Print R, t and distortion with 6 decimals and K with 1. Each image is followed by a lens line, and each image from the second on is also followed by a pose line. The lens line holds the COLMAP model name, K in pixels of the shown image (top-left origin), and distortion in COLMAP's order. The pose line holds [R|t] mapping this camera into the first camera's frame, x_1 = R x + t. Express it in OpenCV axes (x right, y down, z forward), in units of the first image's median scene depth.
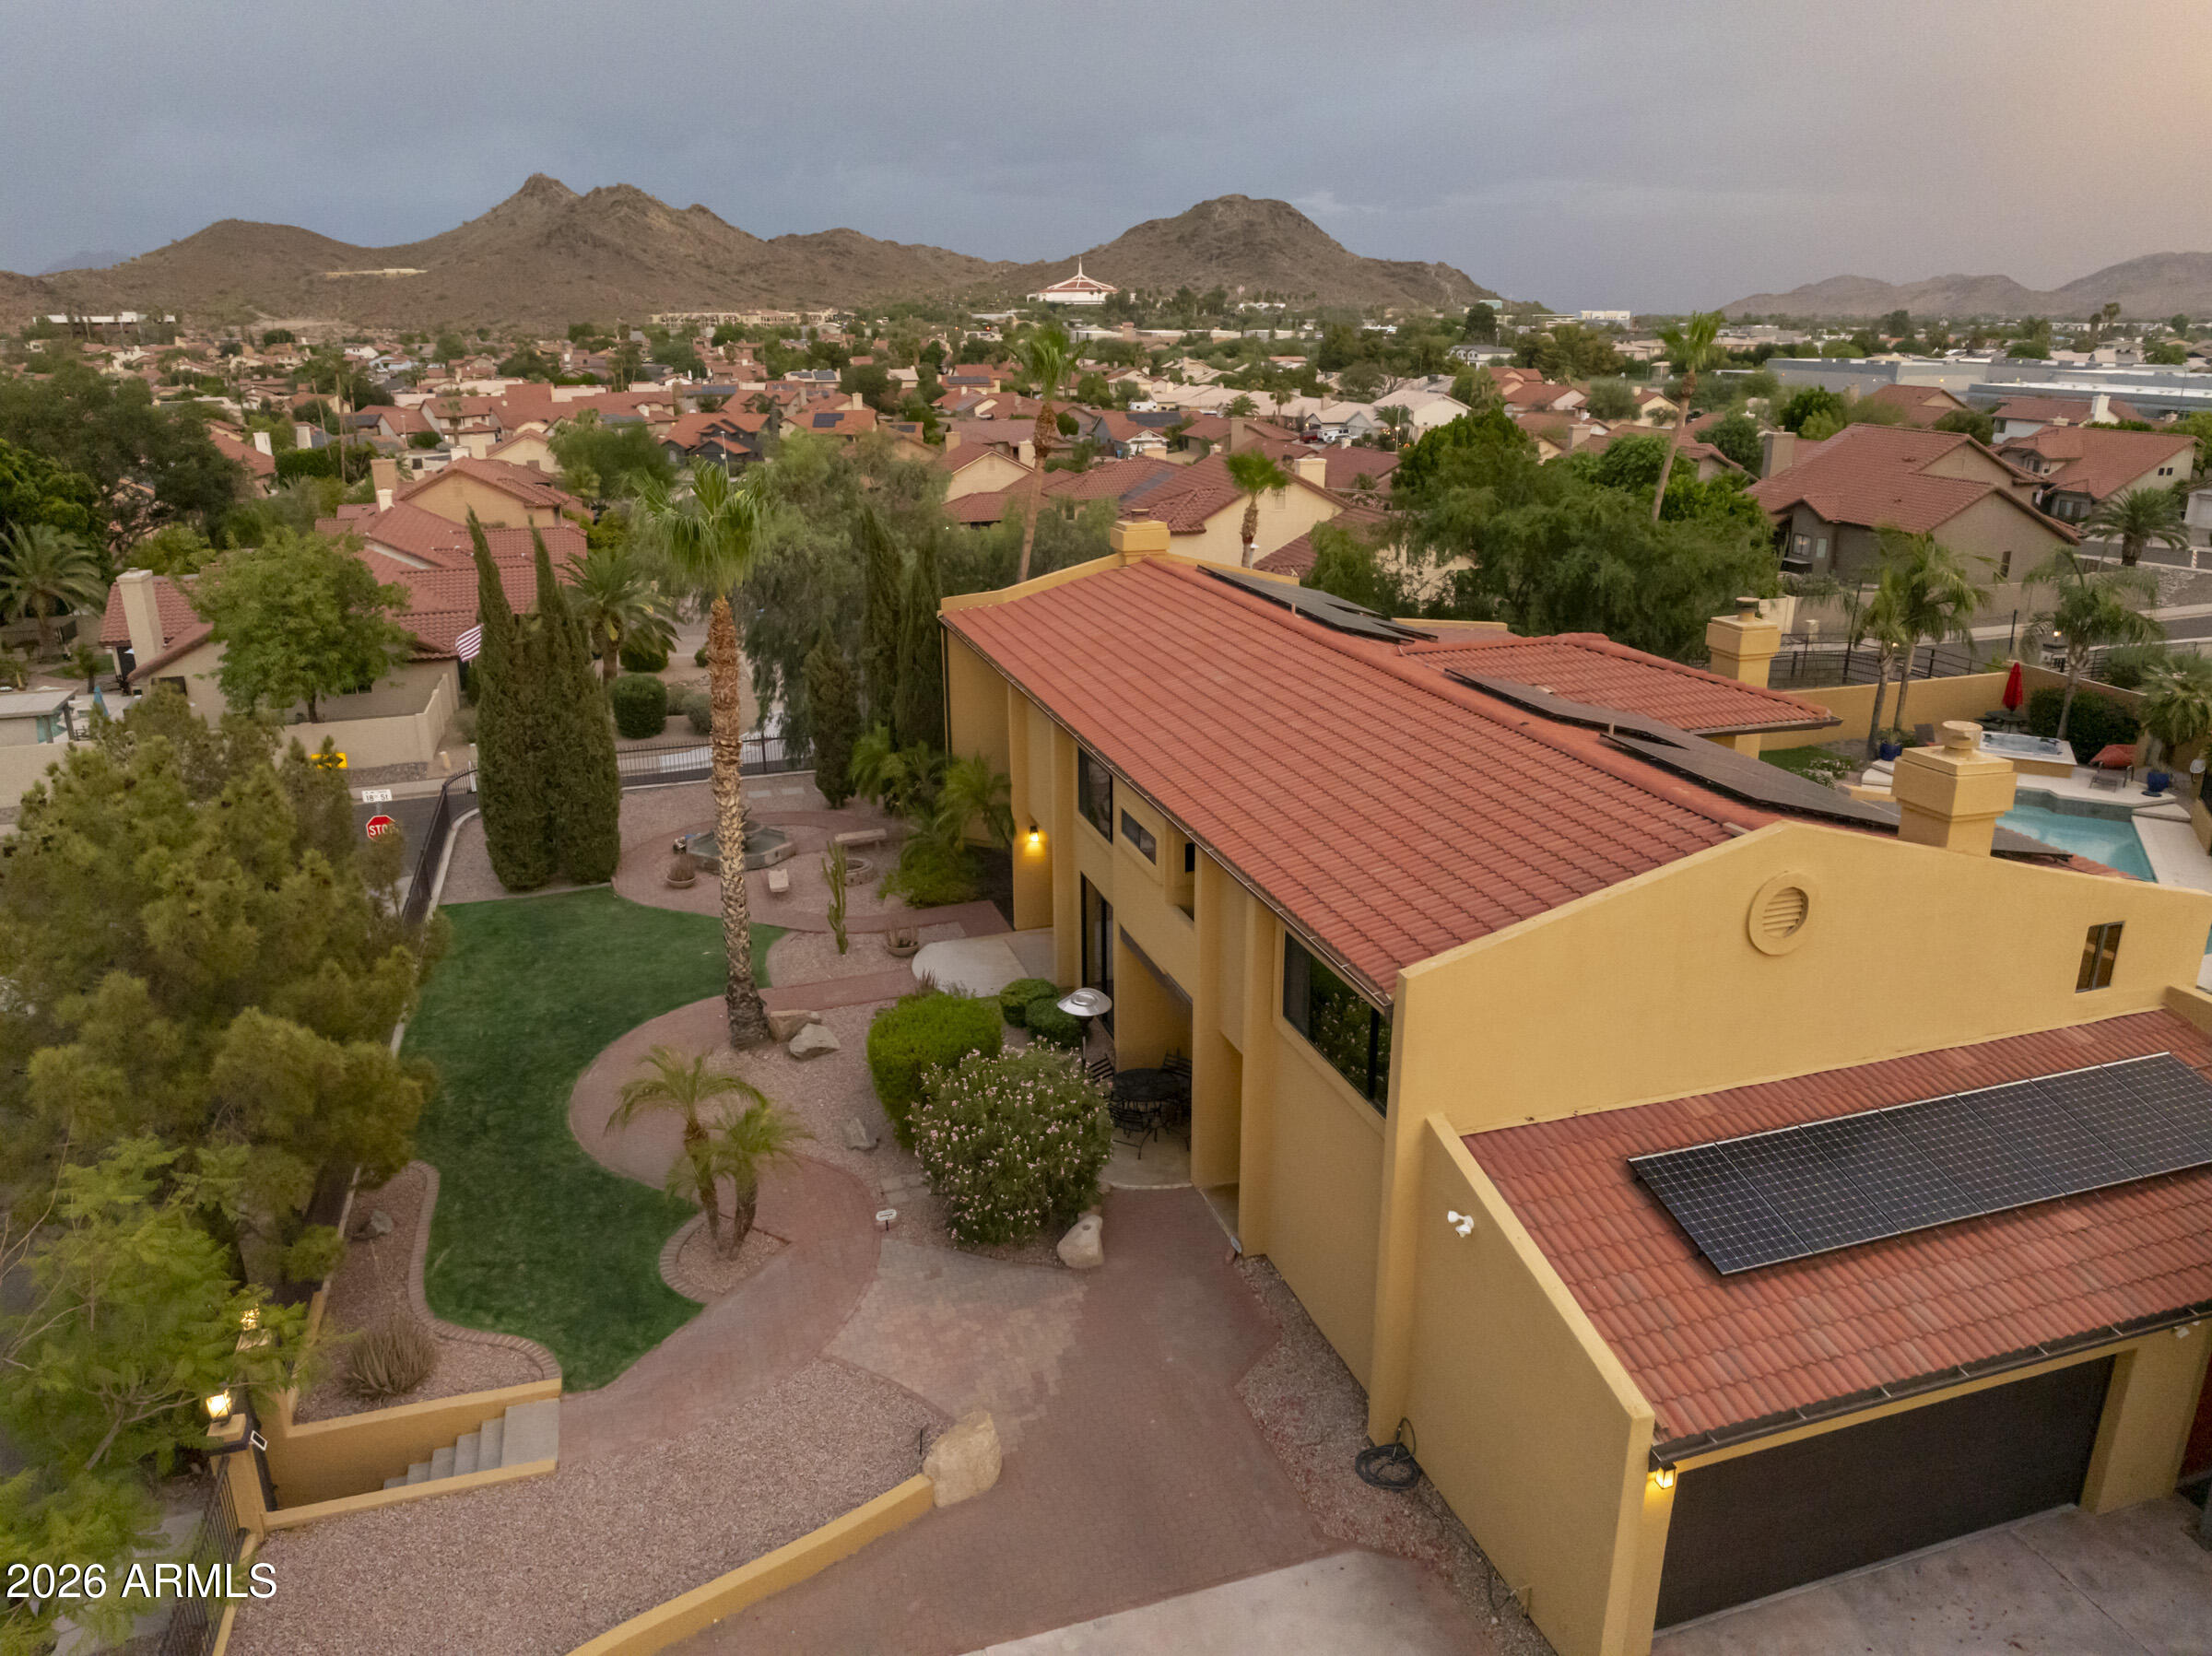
lens RADIAL K [[1549.3, 0, 1109.3], [0, 1549.3, 827.9], [0, 0, 1]] dist [-0.024740, 0.000945]
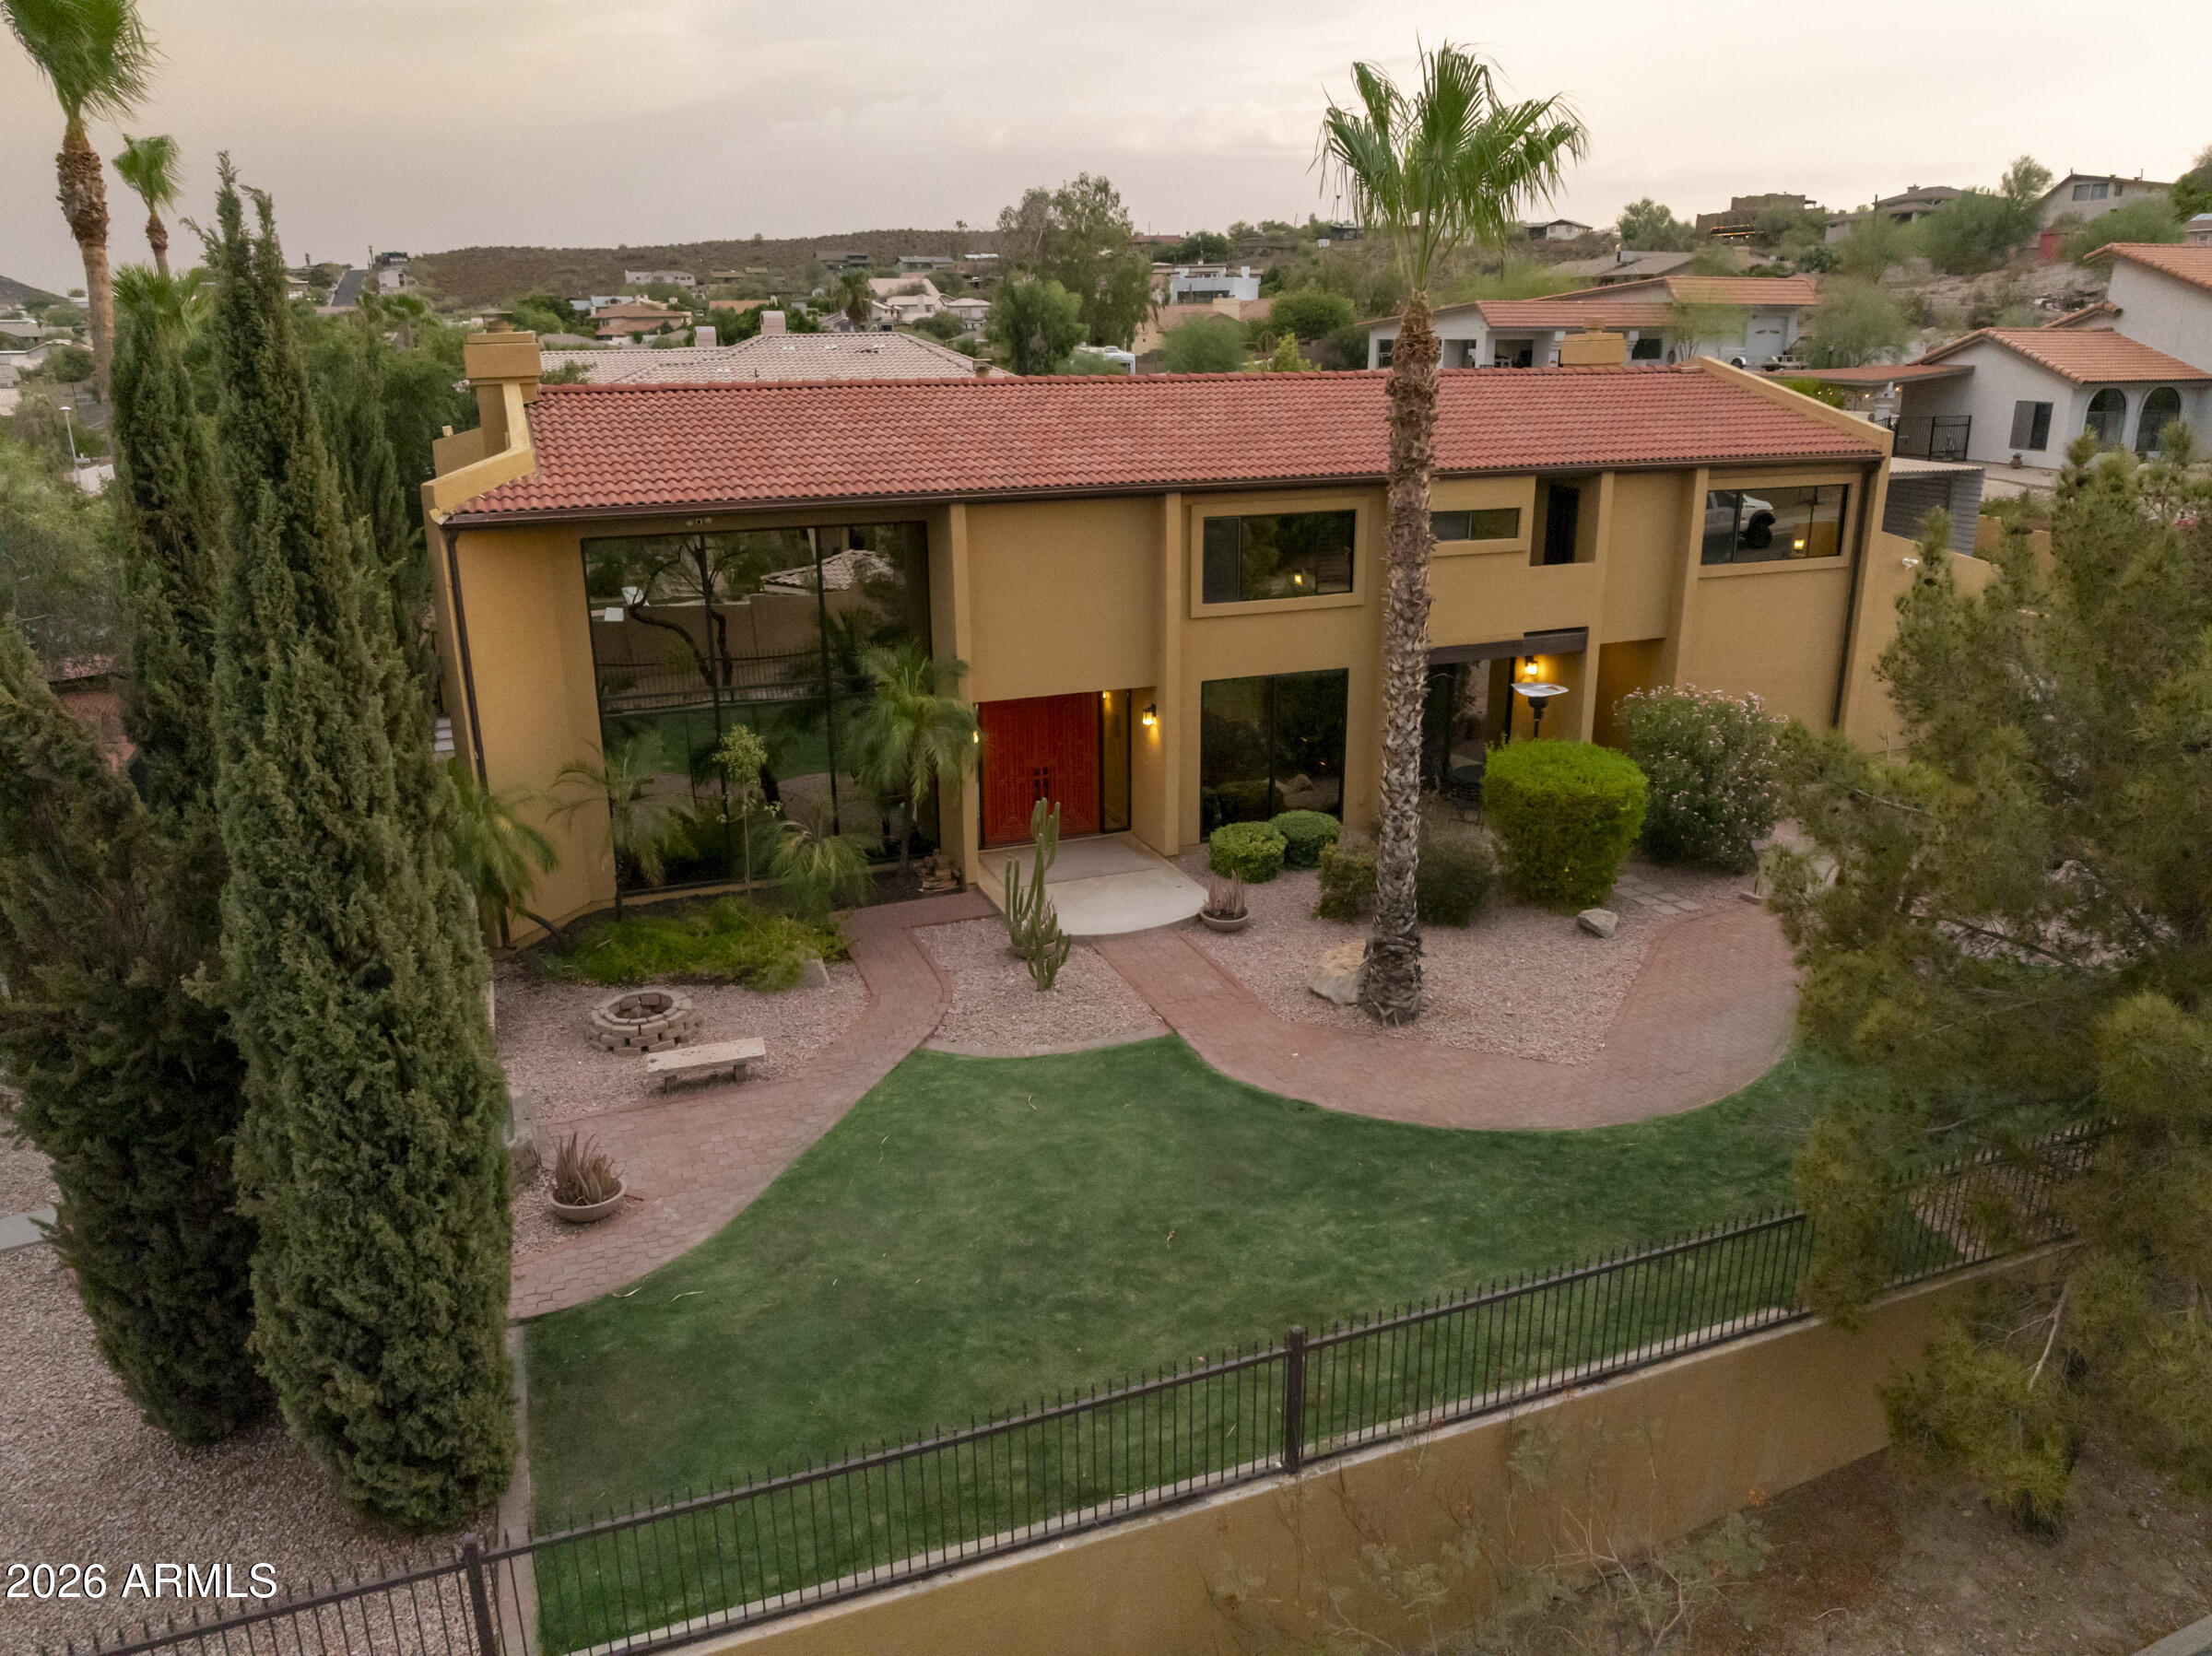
lens RADIAL K [[1546.4, 0, 1102.9], [0, 1546.4, 826.2], [0, 0, 1]] dist [-0.039354, 0.023844]
pose [[-0.058799, -0.303116, 0.951138, -0.080629], [0.323937, 0.895434, 0.305389, -0.016712], [-0.944250, 0.326065, 0.045540, 0.103940]]
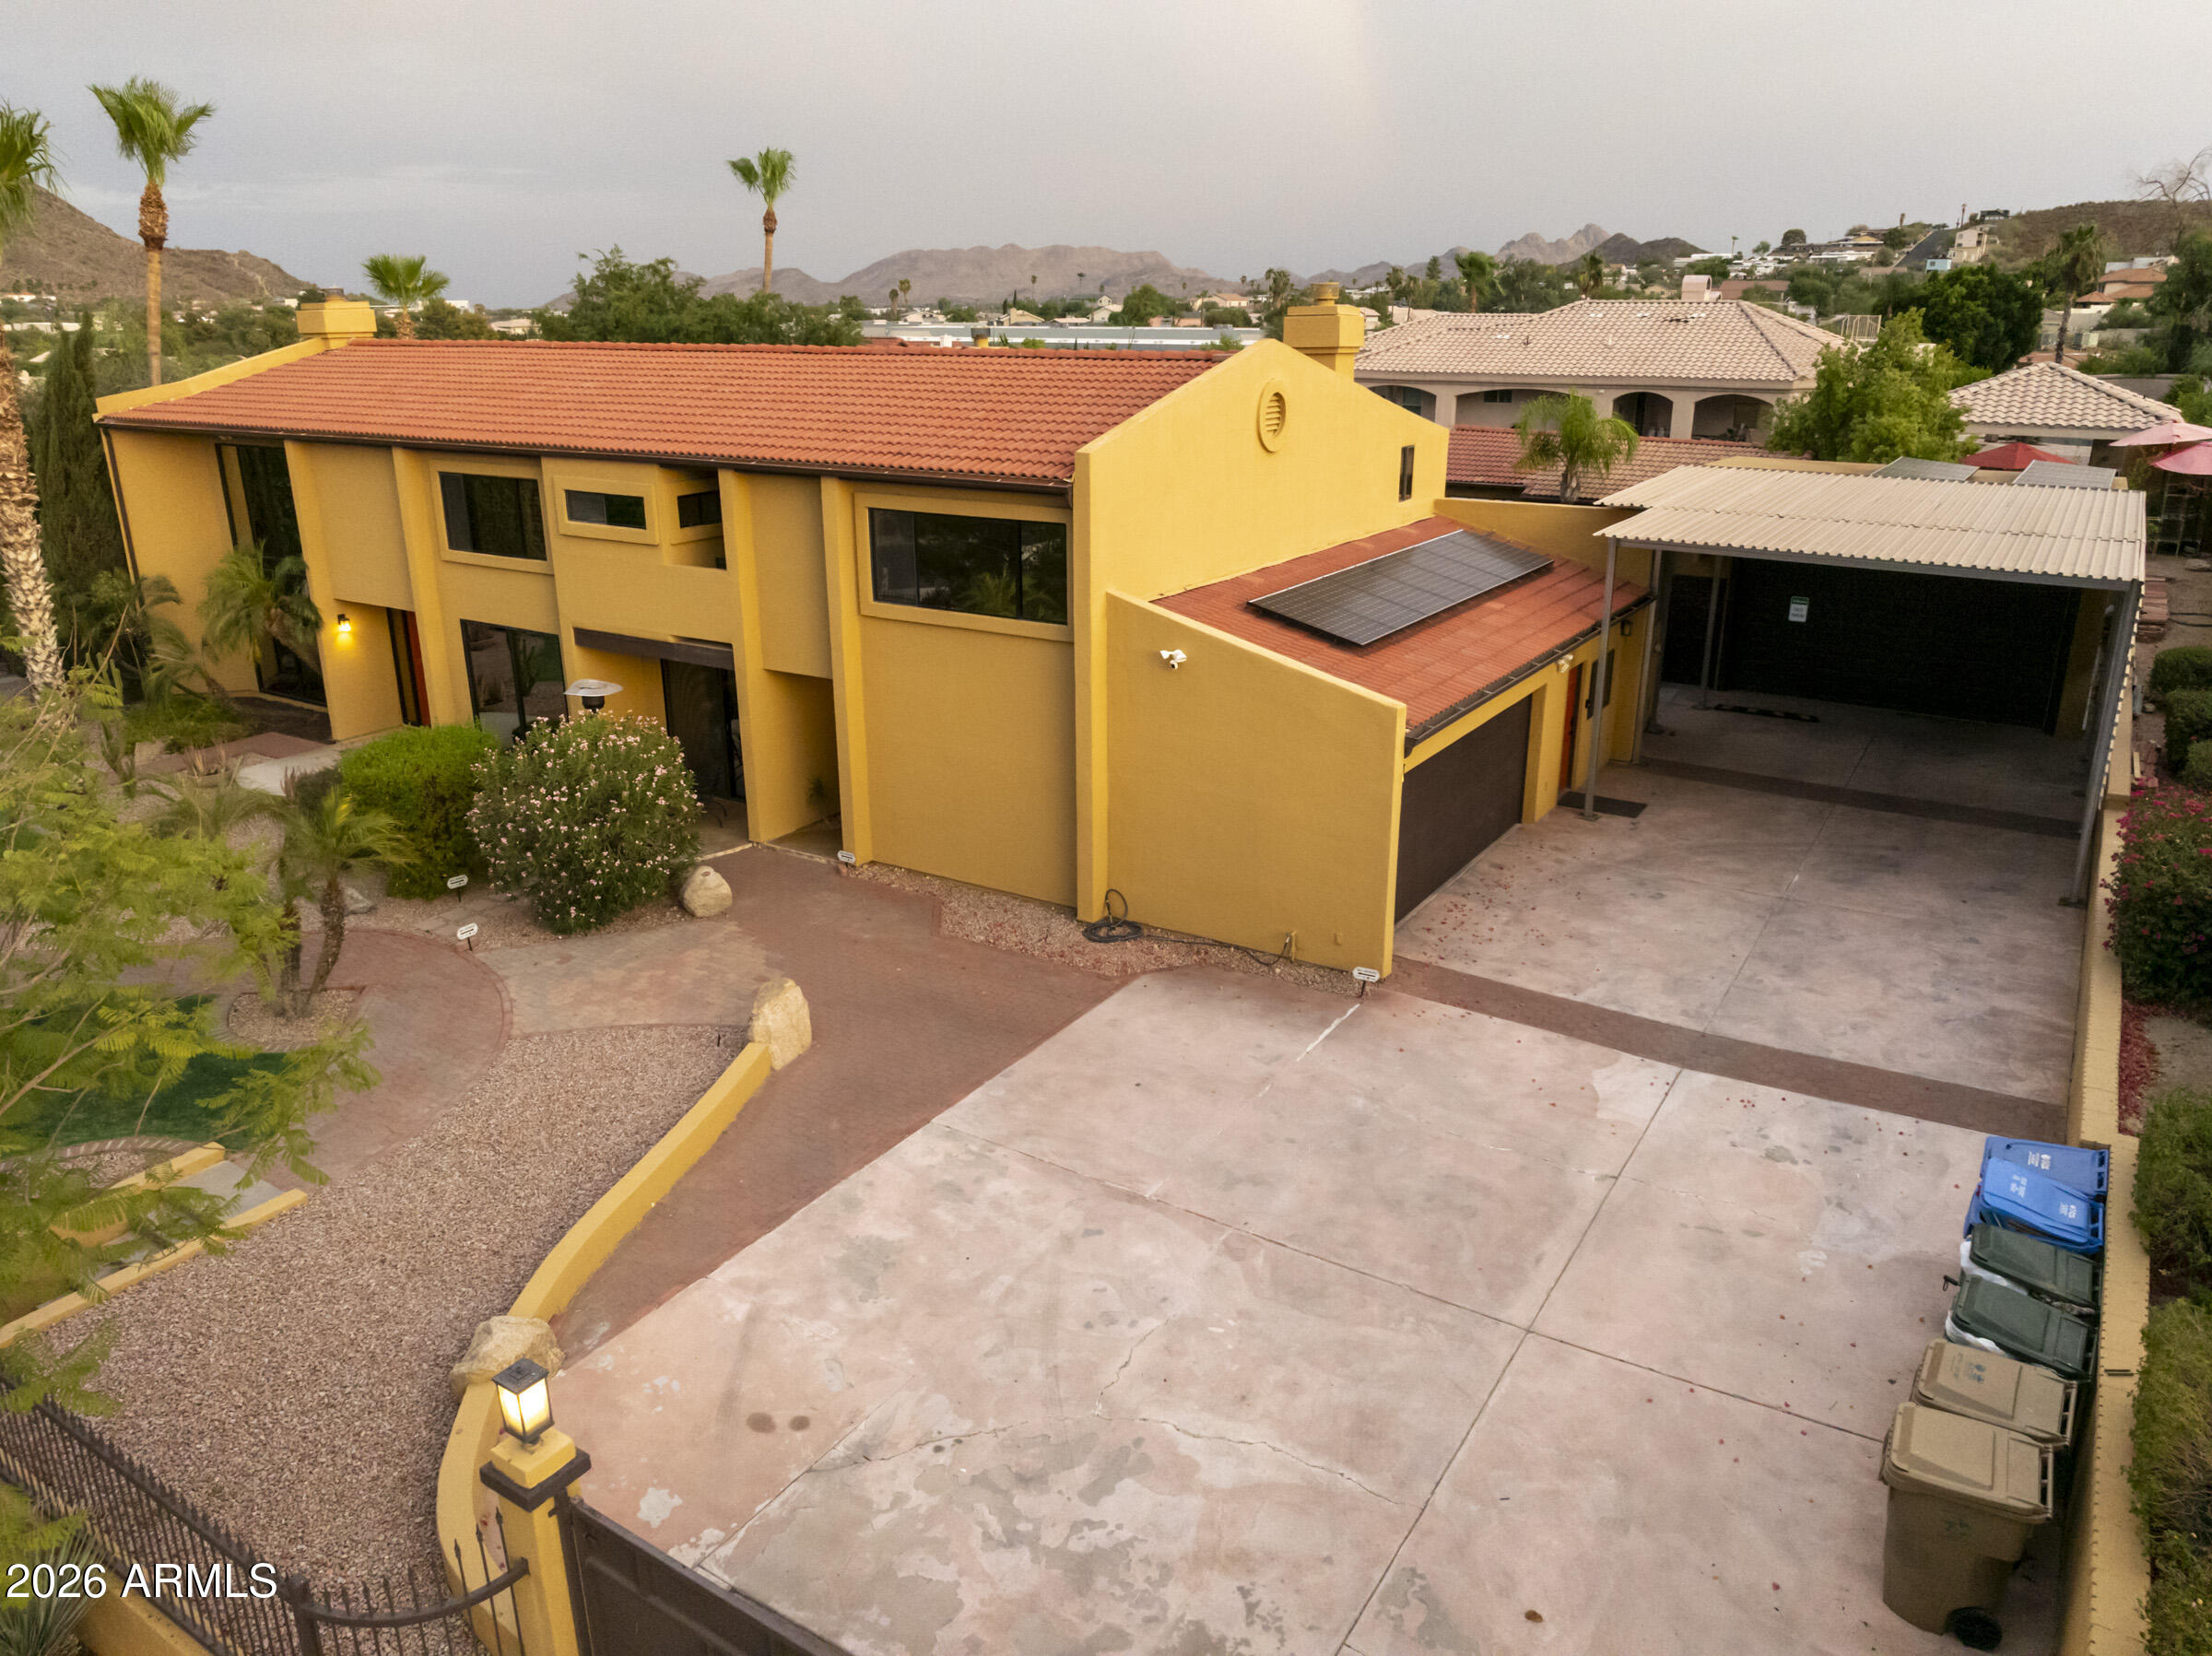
lens RADIAL K [[1546.4, 0, 1102.9], [0, 1546.4, 826.2], [0, 0, 1]] dist [-0.039354, 0.023844]
pose [[0.772449, -0.205044, 0.601065, -0.029502], [0.202595, 0.976555, 0.072776, 0.015746], [-0.601895, 0.065557, 0.795880, 0.006643]]
